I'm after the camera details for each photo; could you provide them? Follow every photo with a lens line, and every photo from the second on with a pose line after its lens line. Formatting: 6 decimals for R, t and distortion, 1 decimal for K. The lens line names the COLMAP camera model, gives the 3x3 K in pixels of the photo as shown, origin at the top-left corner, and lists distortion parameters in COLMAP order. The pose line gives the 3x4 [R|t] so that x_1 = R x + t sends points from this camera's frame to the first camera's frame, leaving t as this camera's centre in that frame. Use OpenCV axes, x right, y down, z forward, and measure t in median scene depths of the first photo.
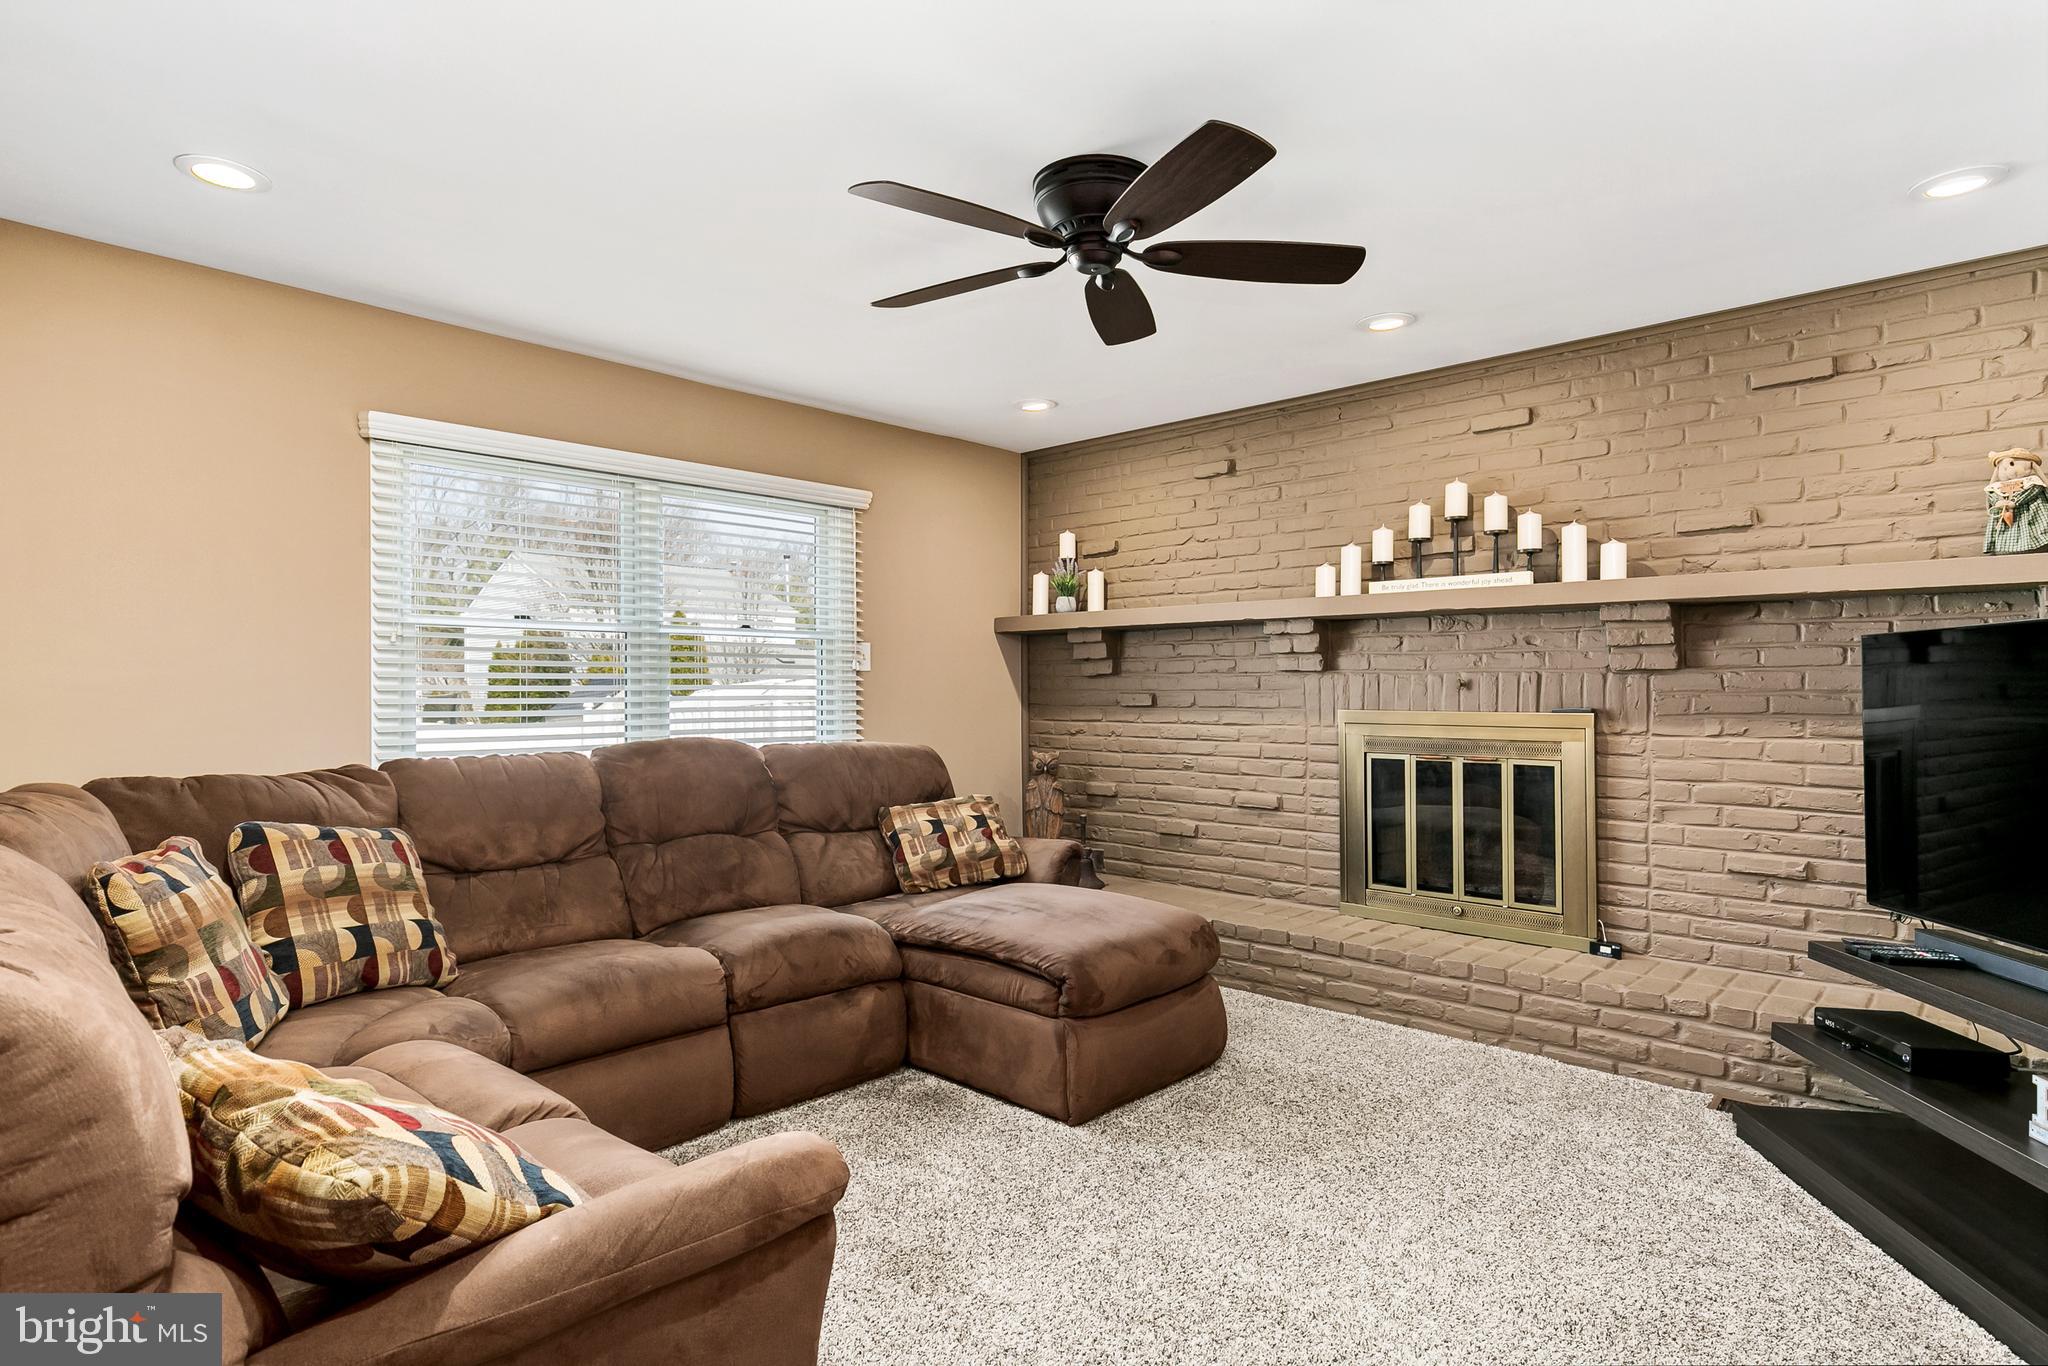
lens RADIAL K [[1116.8, 0, 1020.2], [0, 1116.8, 683.0], [0, 0, 1]] dist [0.006002, -0.001058]
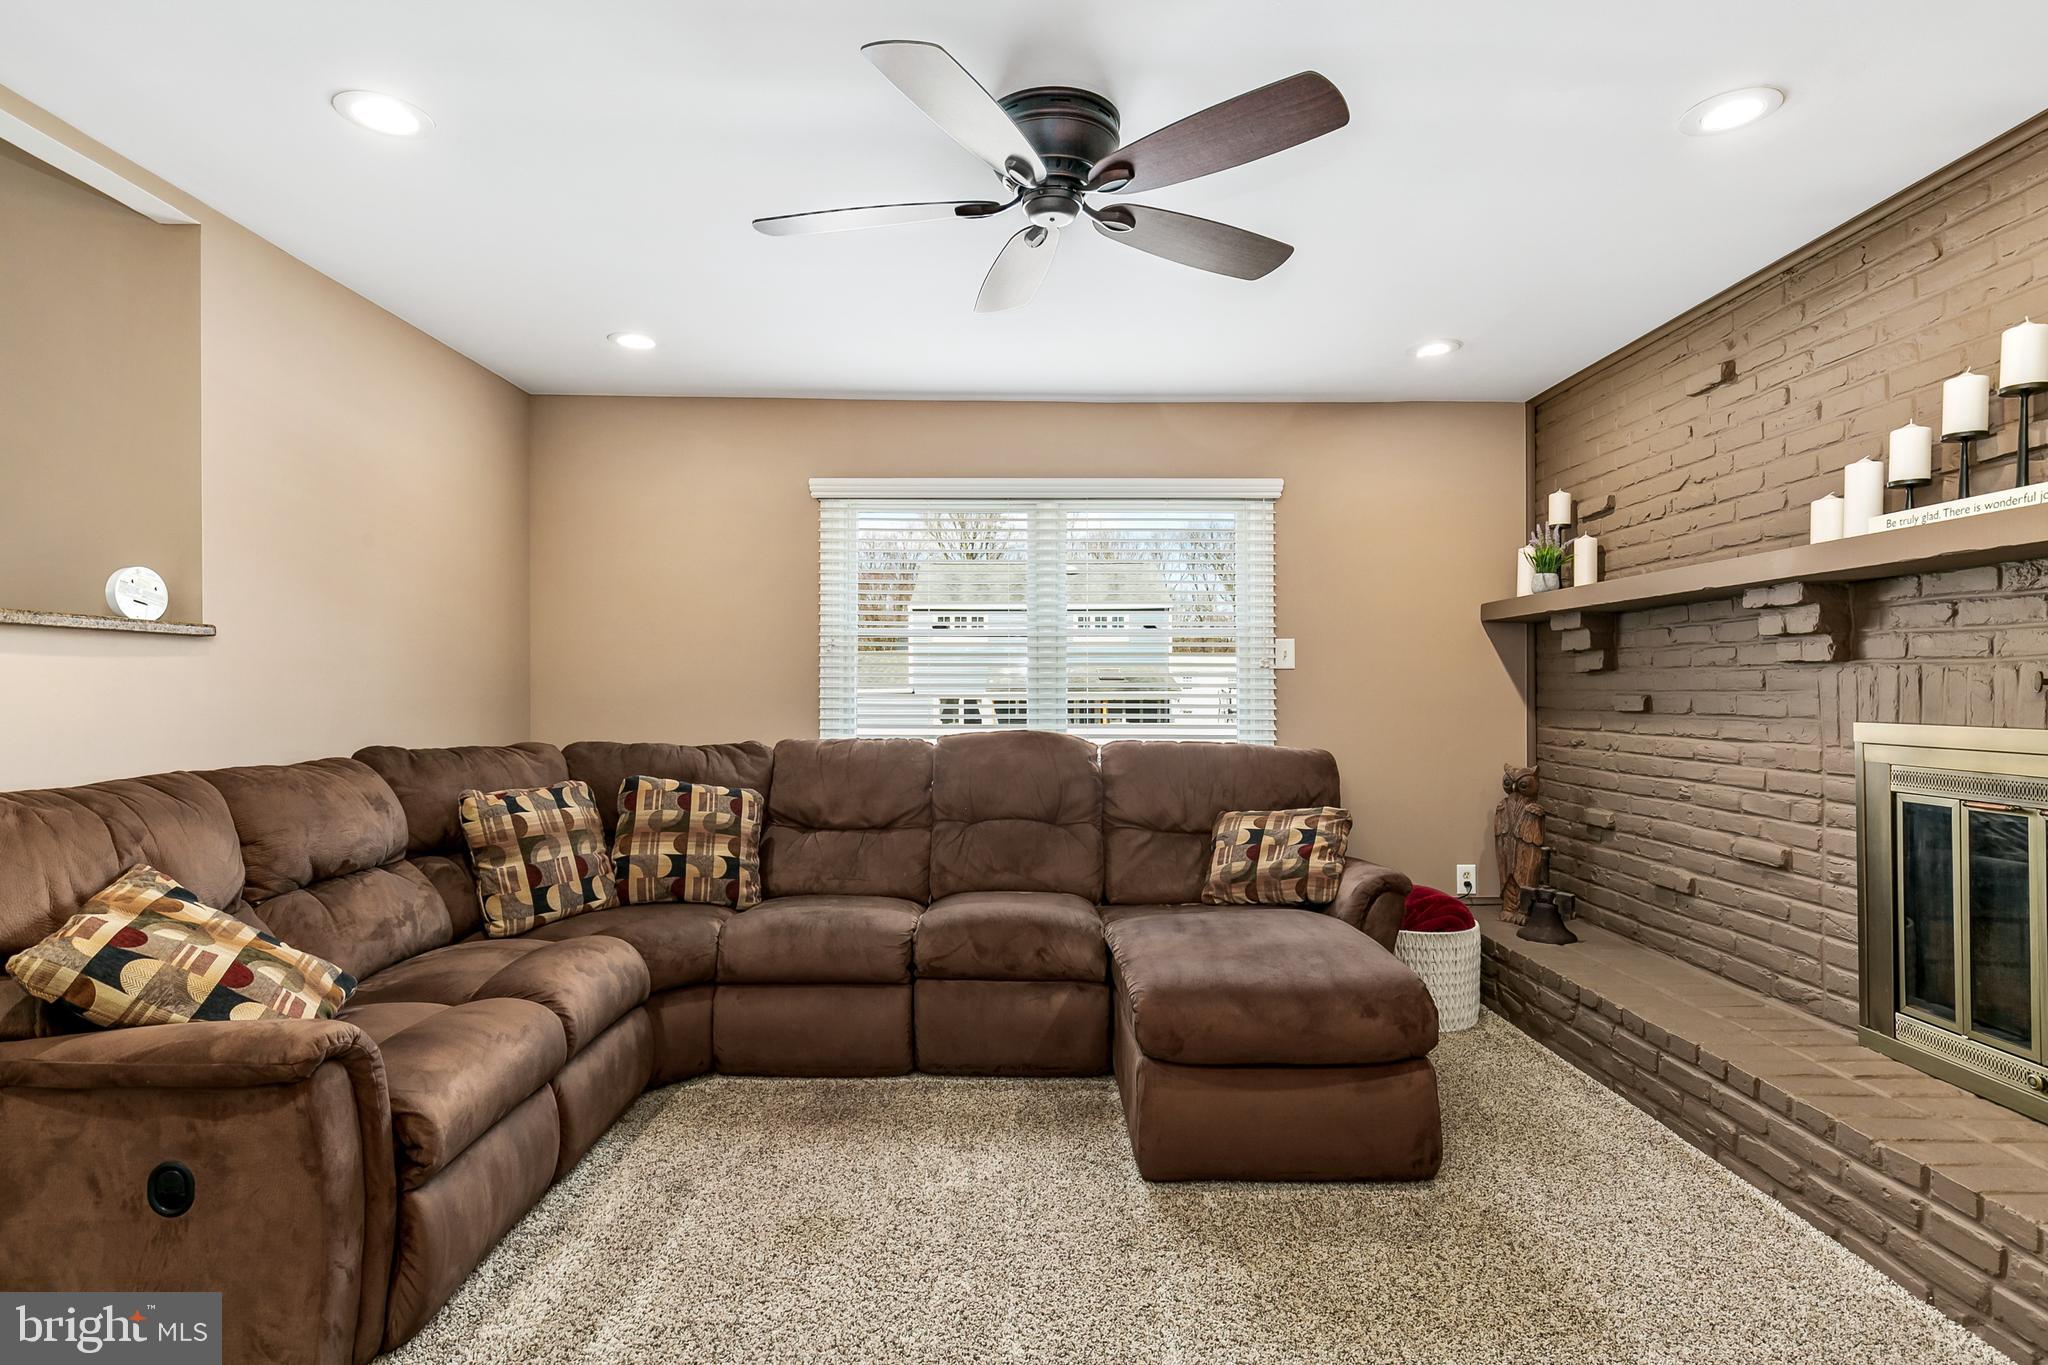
lens RADIAL K [[1073.2, 0, 1010.0], [0, 1073.2, 681.3], [0, 0, 1]] dist [0.003154, -0.000948]
pose [[0.683402, -0.002870, -0.730036, 0.433609], [0.000636, 0.999994, -0.003335, 0.003104], [0.730042, 0.001815, 0.683400, 0.248266]]
